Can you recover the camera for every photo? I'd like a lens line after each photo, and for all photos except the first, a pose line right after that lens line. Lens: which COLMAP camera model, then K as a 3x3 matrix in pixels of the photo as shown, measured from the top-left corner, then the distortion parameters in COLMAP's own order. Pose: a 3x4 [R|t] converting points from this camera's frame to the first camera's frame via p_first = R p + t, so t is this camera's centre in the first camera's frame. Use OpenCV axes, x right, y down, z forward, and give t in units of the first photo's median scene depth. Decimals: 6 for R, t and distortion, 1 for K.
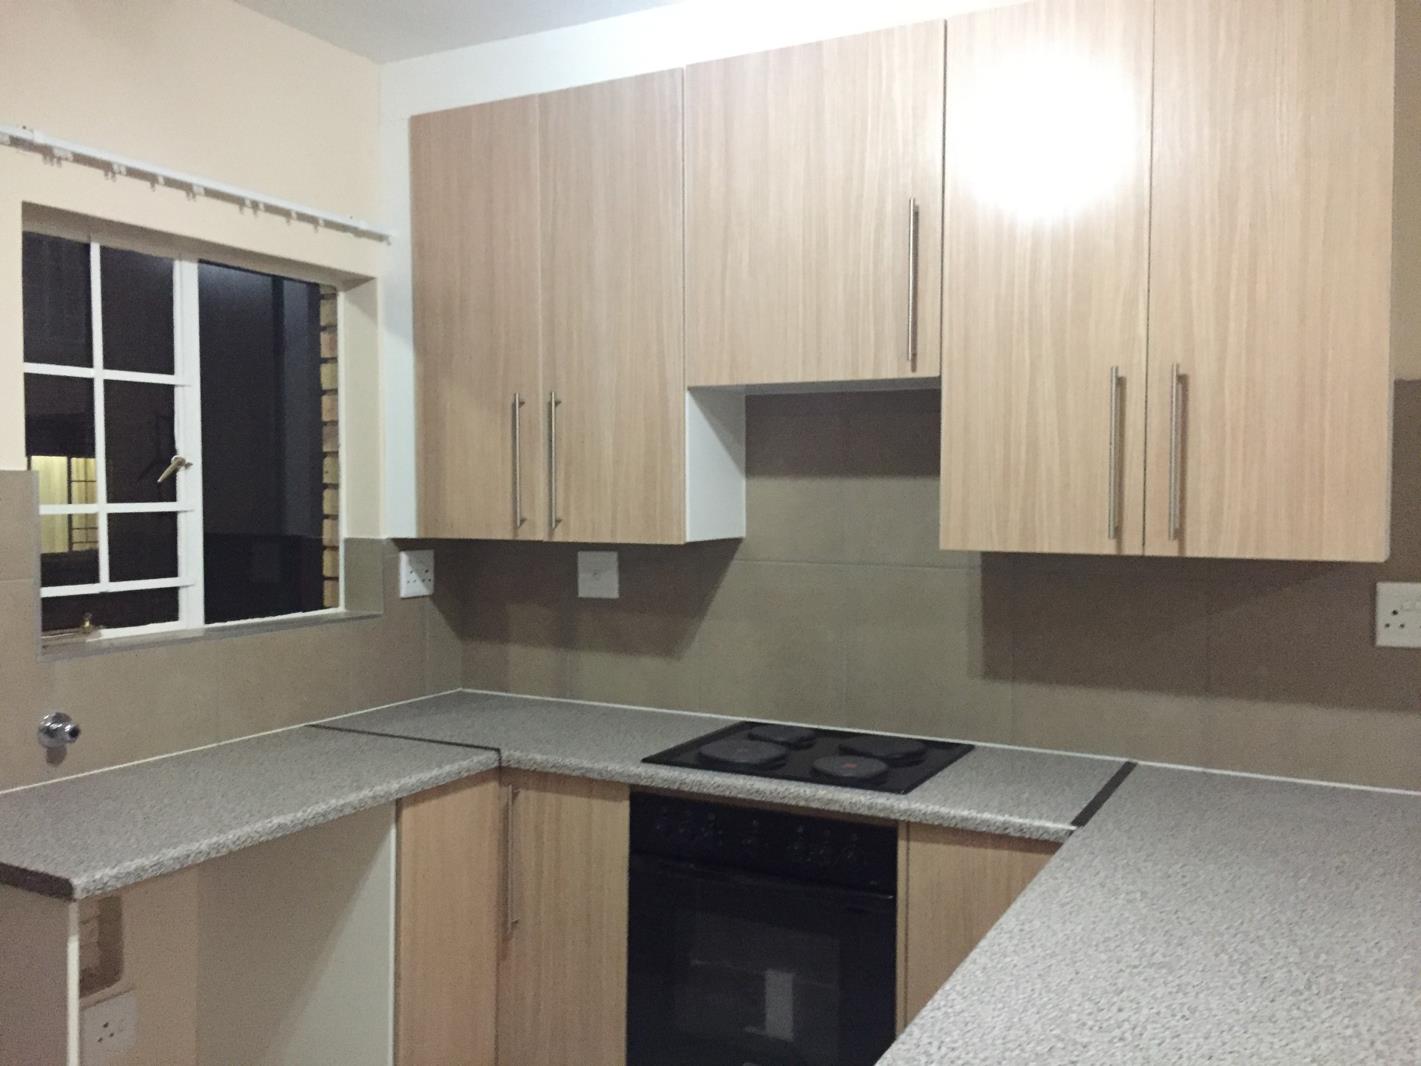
lens RADIAL K [[1209.2, 0, 710.5], [0, 1209.2, 533.0], [0, 0, 1]] dist [0.093438, -0.152924]
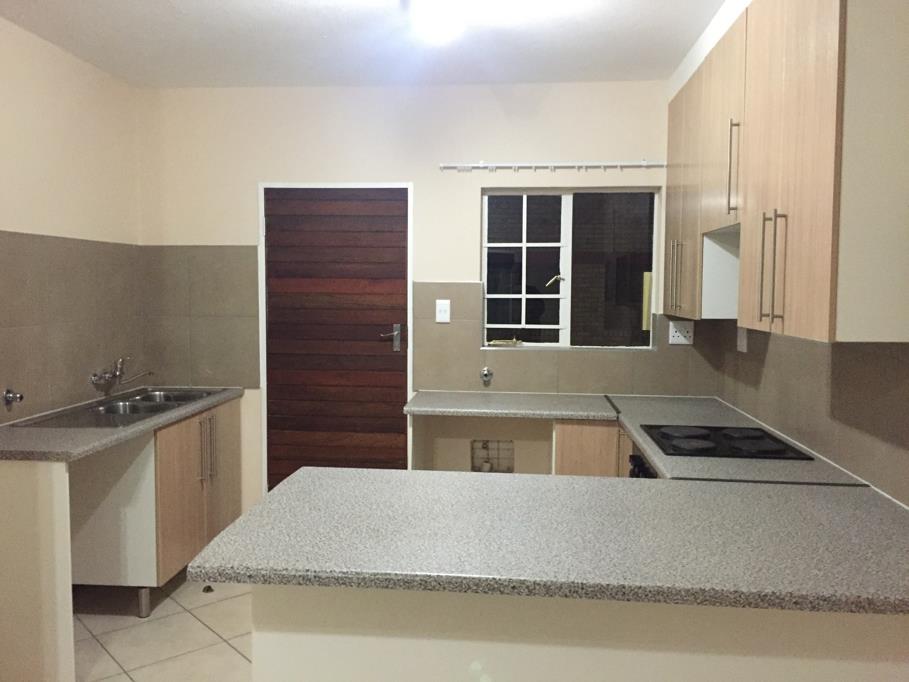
lens RADIAL K [[773.5, 0, 454.5], [0, 773.5, 341.0], [0, 0, 1]] dist [0.093438, -0.152924]
pose [[0.396630, 0.064373, -0.915719, 0.917812], [-0.038637, 0.997825, 0.053410, -0.007013], [0.917165, 0.014196, 0.398255, 0.193068]]
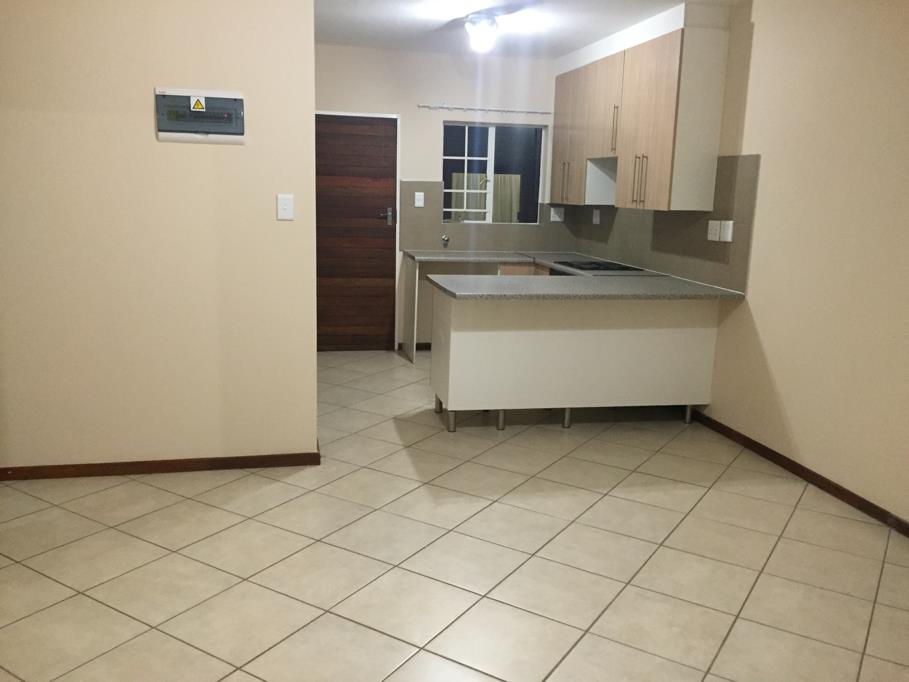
lens RADIAL K [[773.5, 0, 454.5], [0, 773.5, 341.0], [0, 0, 1]] dist [0.093438, -0.152924]
pose [[0.654938, 0.162054, -0.738102, 1.449547], [-0.052536, 0.984137, 0.169455, 0.034962], [0.753854, -0.072205, 0.653063, -0.764581]]
